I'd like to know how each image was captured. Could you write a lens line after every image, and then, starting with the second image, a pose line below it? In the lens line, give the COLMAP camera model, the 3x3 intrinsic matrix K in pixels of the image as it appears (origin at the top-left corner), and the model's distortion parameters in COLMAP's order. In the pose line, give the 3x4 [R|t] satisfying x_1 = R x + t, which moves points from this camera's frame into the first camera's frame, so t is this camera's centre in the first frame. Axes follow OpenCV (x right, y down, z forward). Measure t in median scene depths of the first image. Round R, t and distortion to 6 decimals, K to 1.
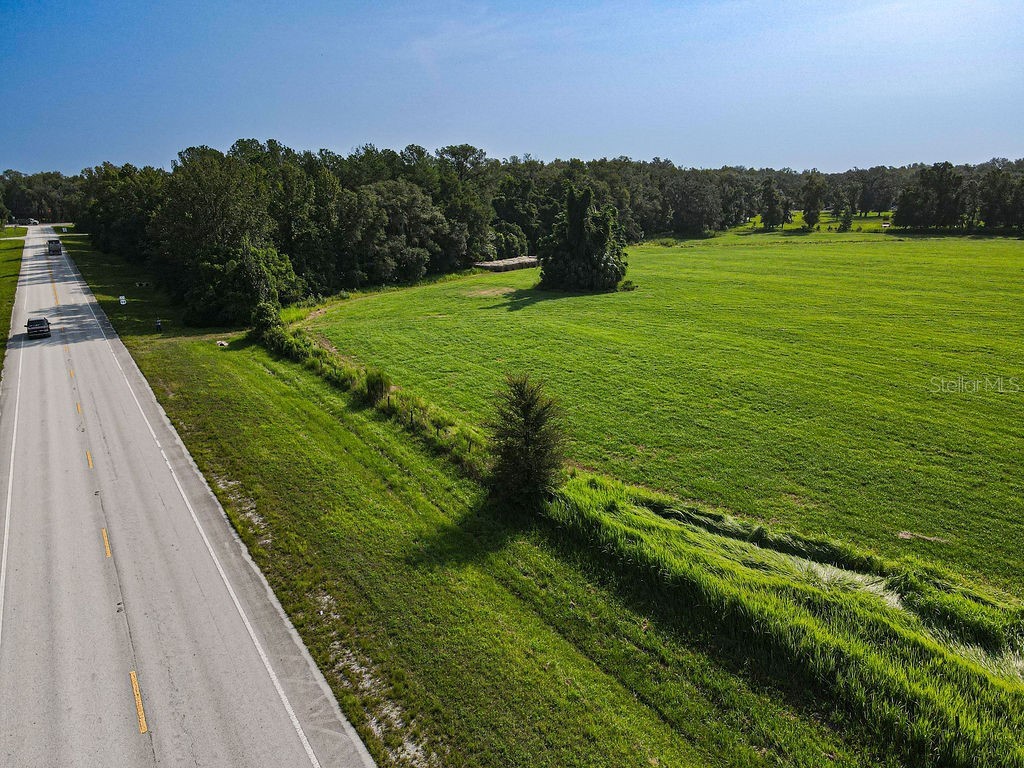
lens RADIAL K [[749.1, 0, 508.8], [0, 749.1, 383.0], [0, 0, 1]] dist [0.017484, 0.005184]
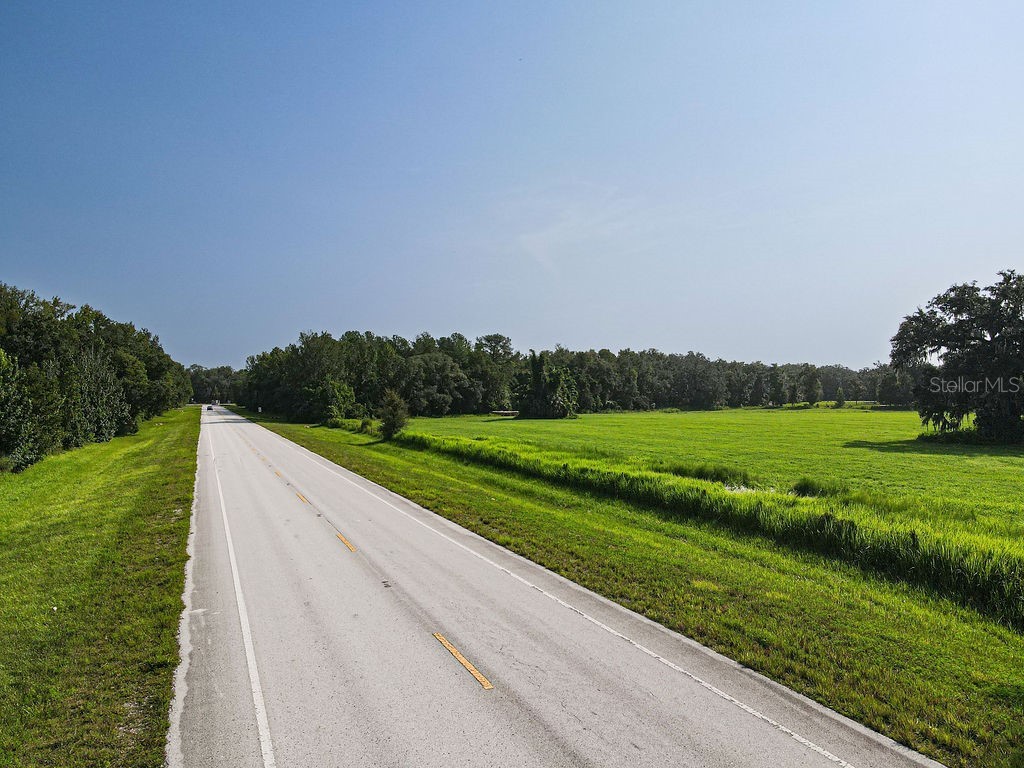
lens RADIAL K [[749.1, 0, 506.3], [0, 749.1, 392.4], [0, 0, 1]] dist [0.017484, 0.005184]
pose [[0.986483, 0.008357, -0.163648, 0.215088], [-0.049325, 0.967523, -0.247924, 0.160467], [0.156261, 0.252645, 0.954858, -0.374923]]
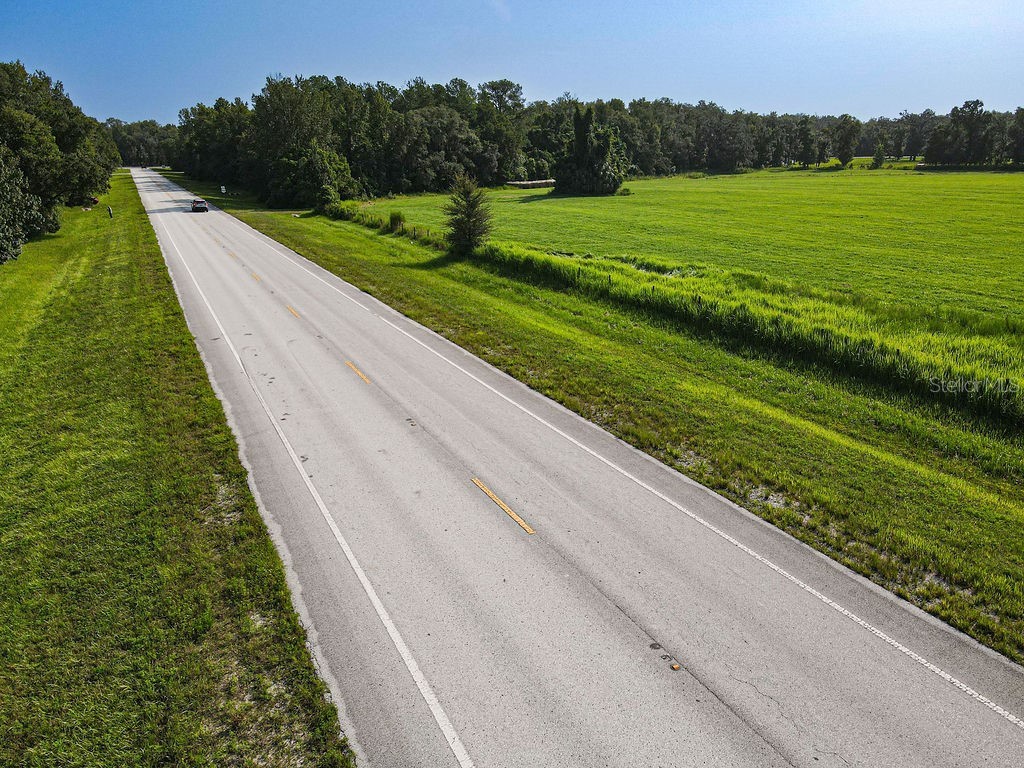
lens RADIAL K [[749.1, 0, 509.4], [0, 749.1, 384.3], [0, 0, 1]] dist [0.017484, 0.005184]
pose [[0.995708, 0.028628, -0.088009, 0.070253], [-0.023950, 0.998267, 0.053754, 0.091852], [0.089395, -0.051415, 0.994668, -0.177406]]
